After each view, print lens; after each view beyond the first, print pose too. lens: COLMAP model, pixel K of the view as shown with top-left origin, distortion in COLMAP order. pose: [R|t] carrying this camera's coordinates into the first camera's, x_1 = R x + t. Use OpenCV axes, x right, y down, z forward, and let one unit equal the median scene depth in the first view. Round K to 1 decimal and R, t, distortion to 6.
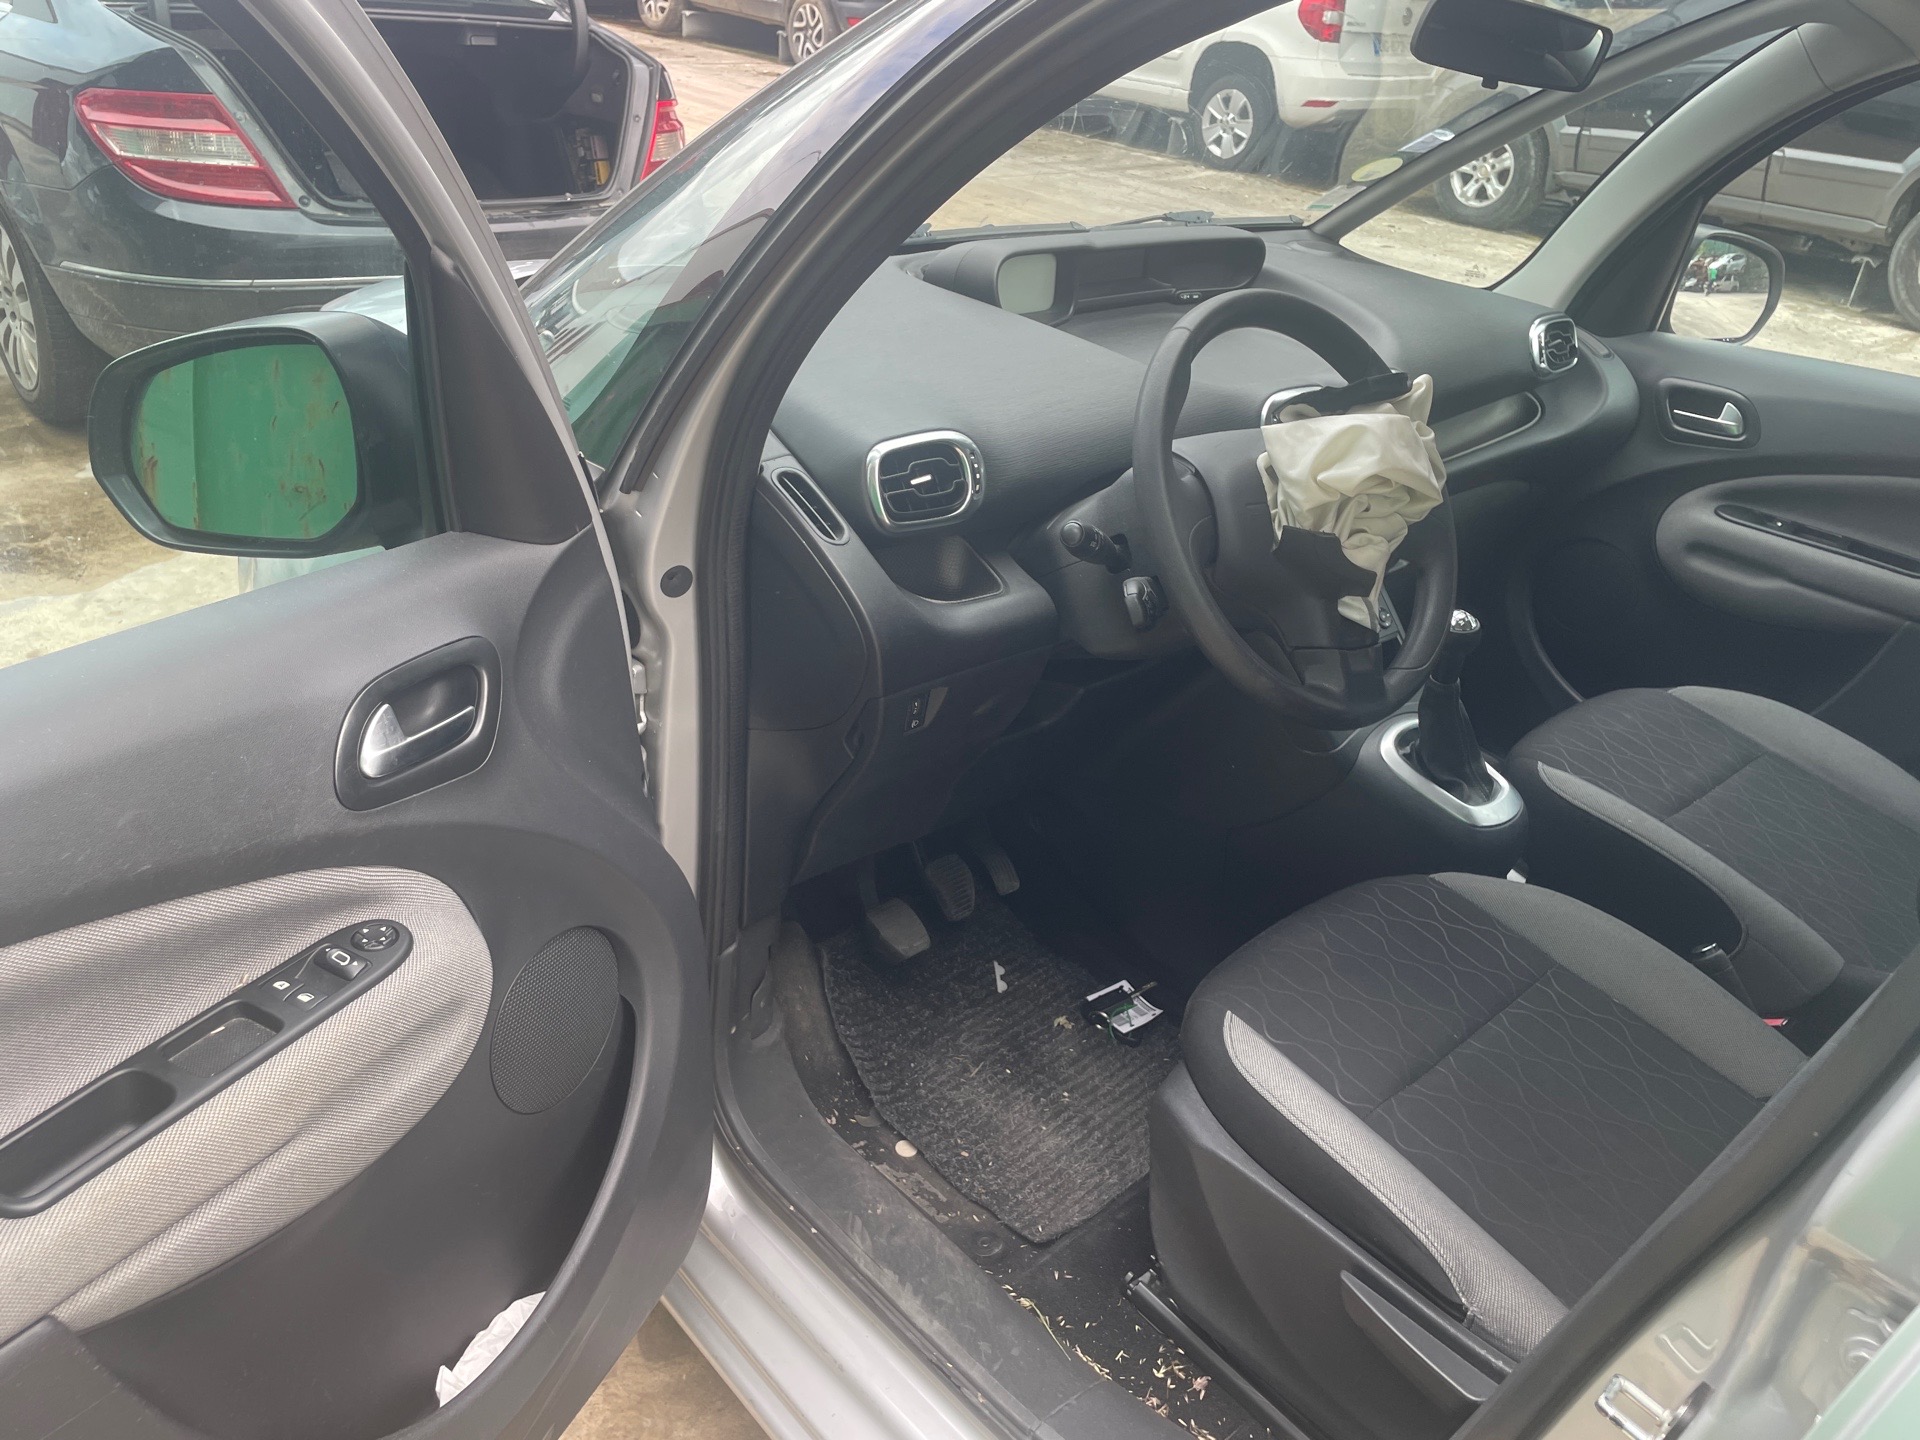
lens RADIAL K [[1454.0, 0, 963.9], [0, 1454.0, 699.0], [0, 0, 1]] dist [0.080963, -0.104624]
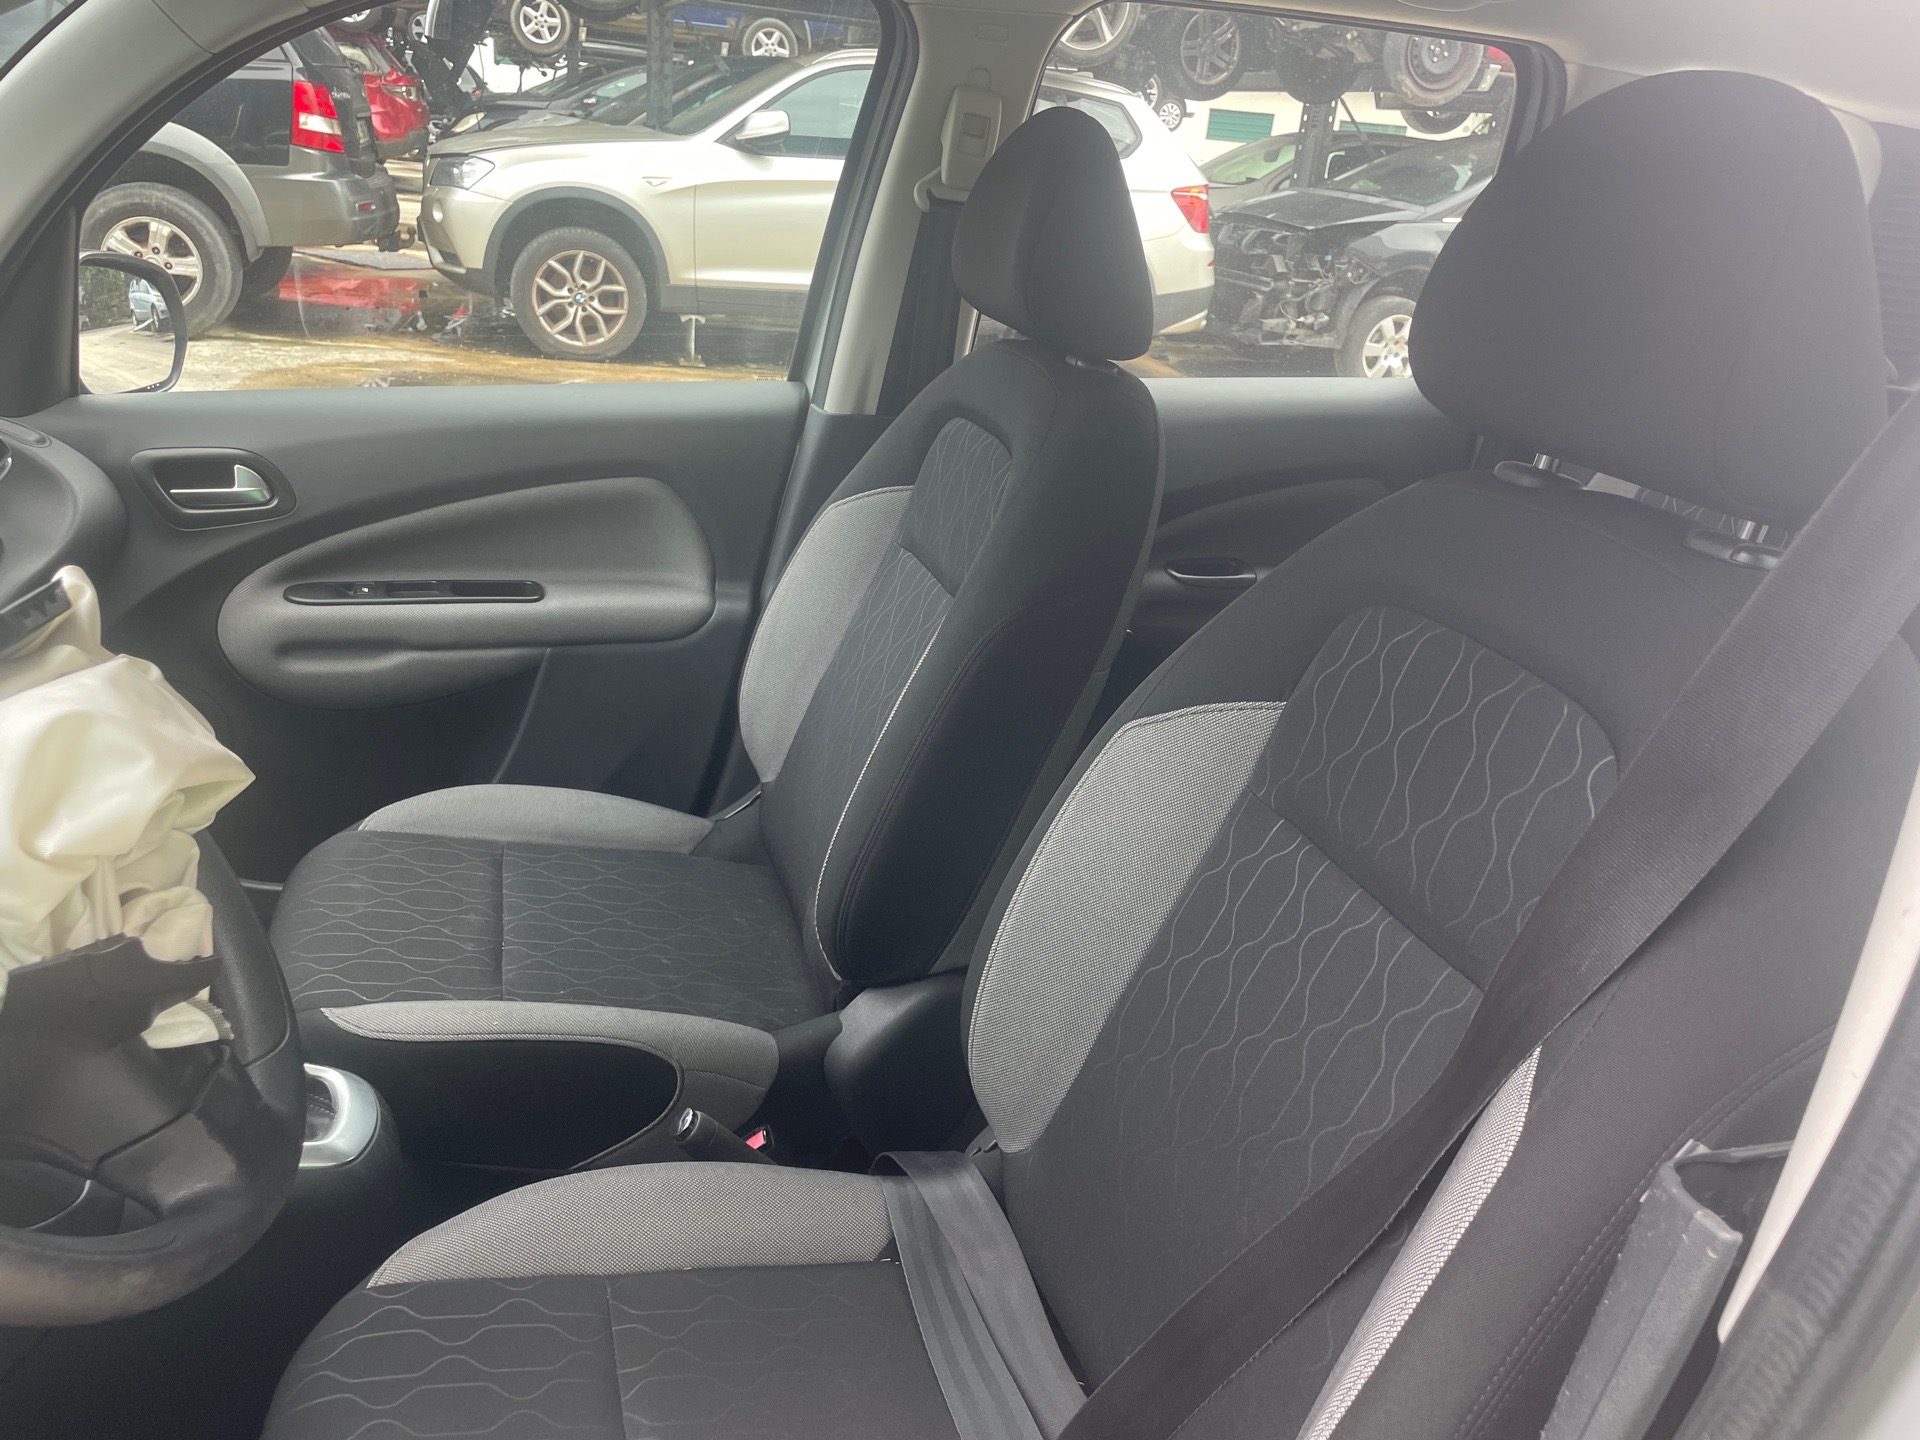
lens RADIAL K [[1454.0, 0, 973.0], [0, 1454.0, 719.5], [0, 0, 1]] dist [0.080963, -0.104624]
pose [[0.437638, -0.378597, 0.815560, 0.005231], [0.372748, 0.901812, 0.218616, -0.113262], [-0.818249, 0.208324, 0.535788, 0.318646]]
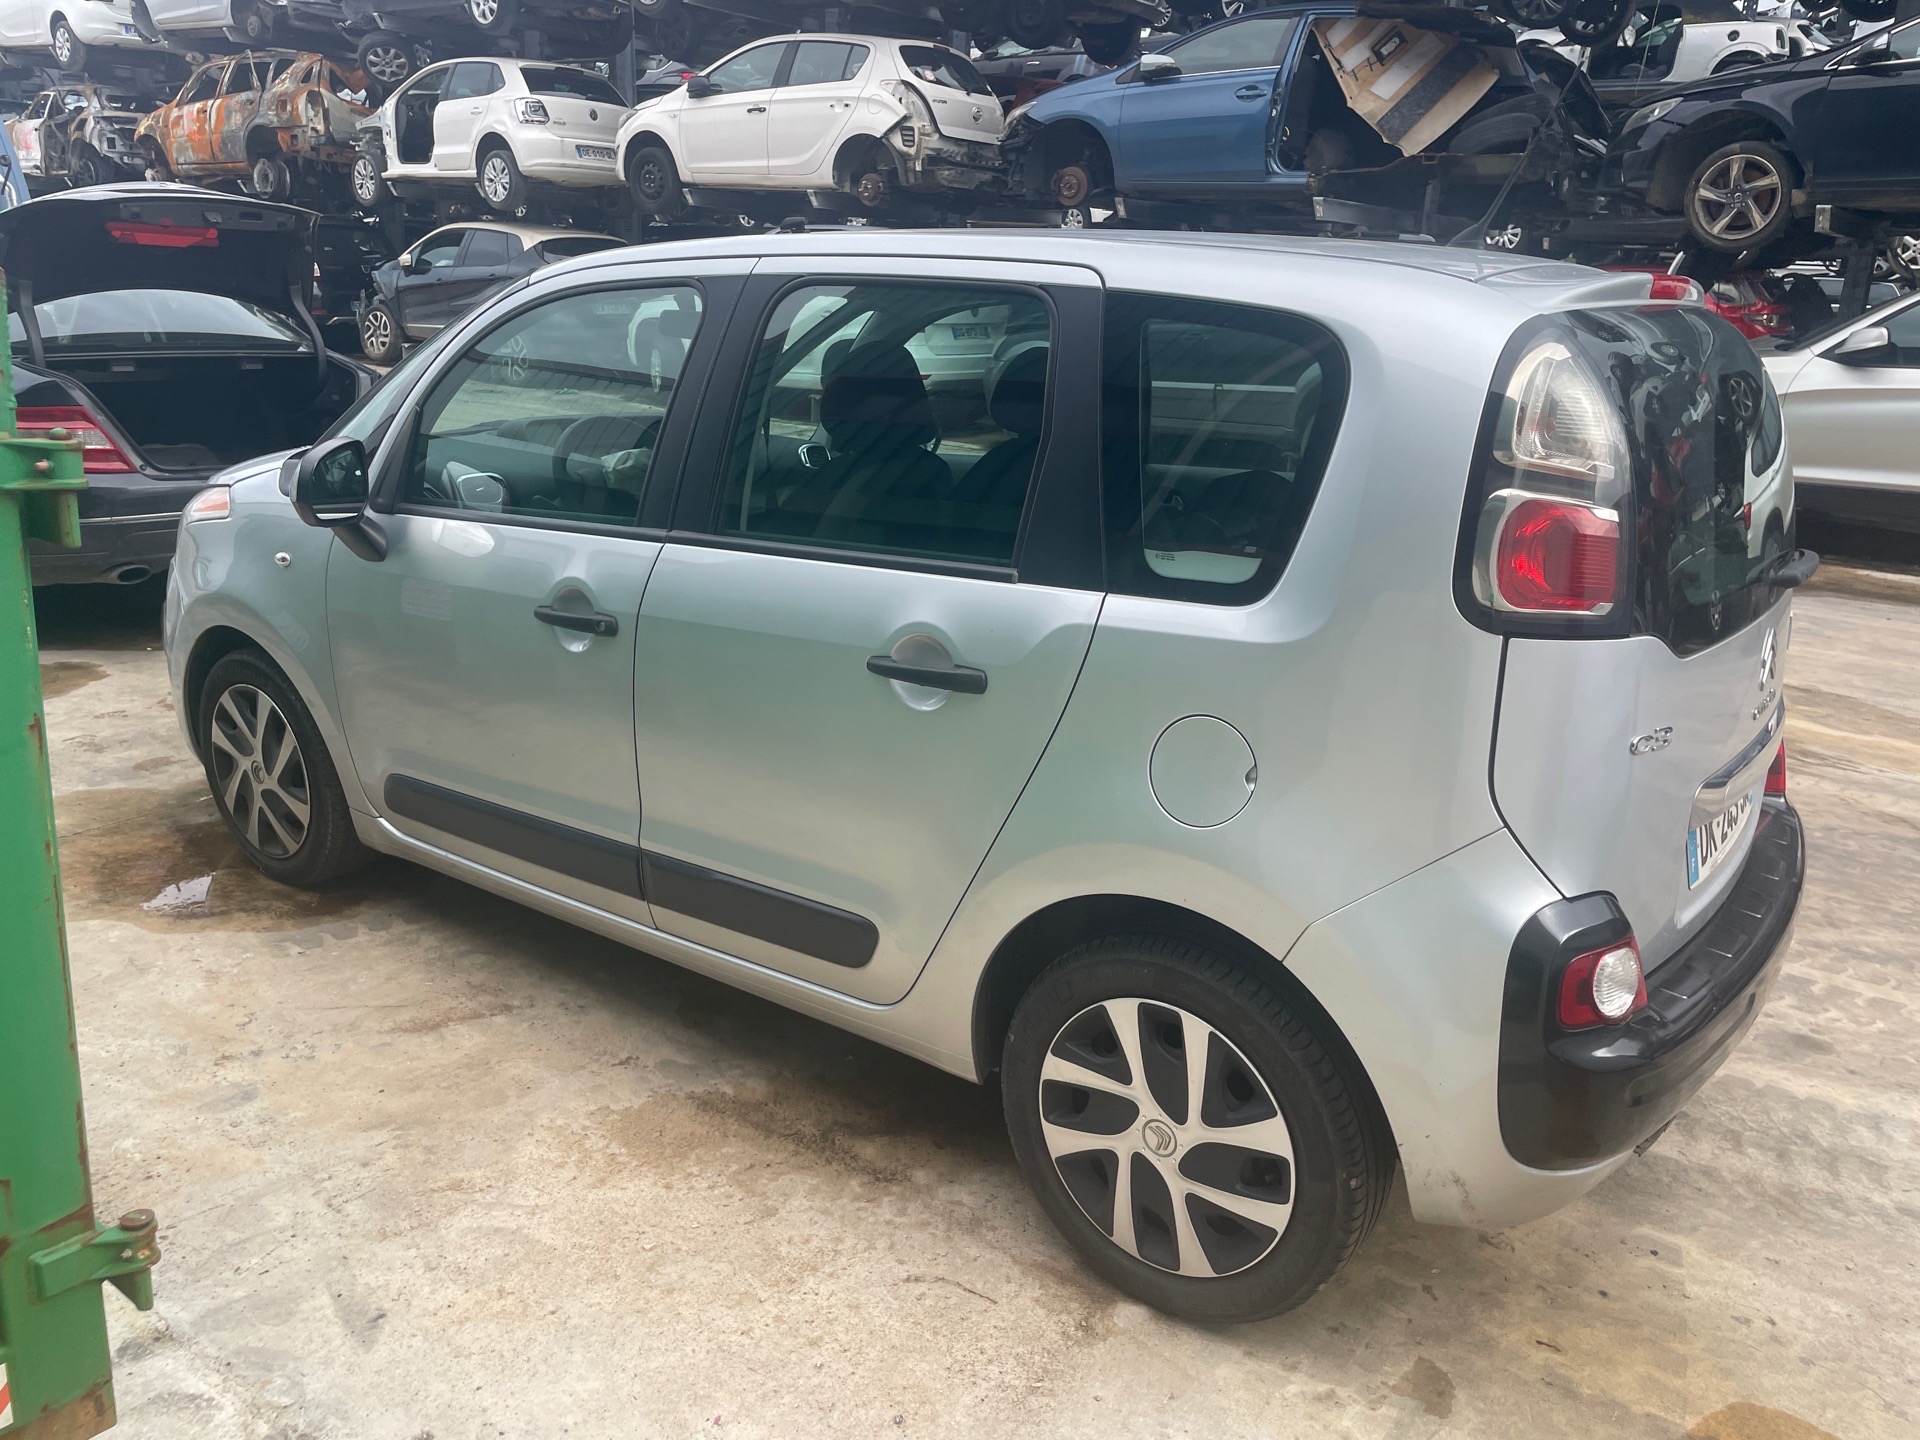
lens RADIAL K [[1454.0, 0, 968.9], [0, 1454.0, 722.8], [0, 0, 1]] dist [0.080963, -0.104624]
pose [[0.981353, -0.108357, 0.158762, 0.254214], [0.133452, 0.978533, -0.157048, 0.551801], [-0.138337, 0.175307, 0.974746, -1.140712]]
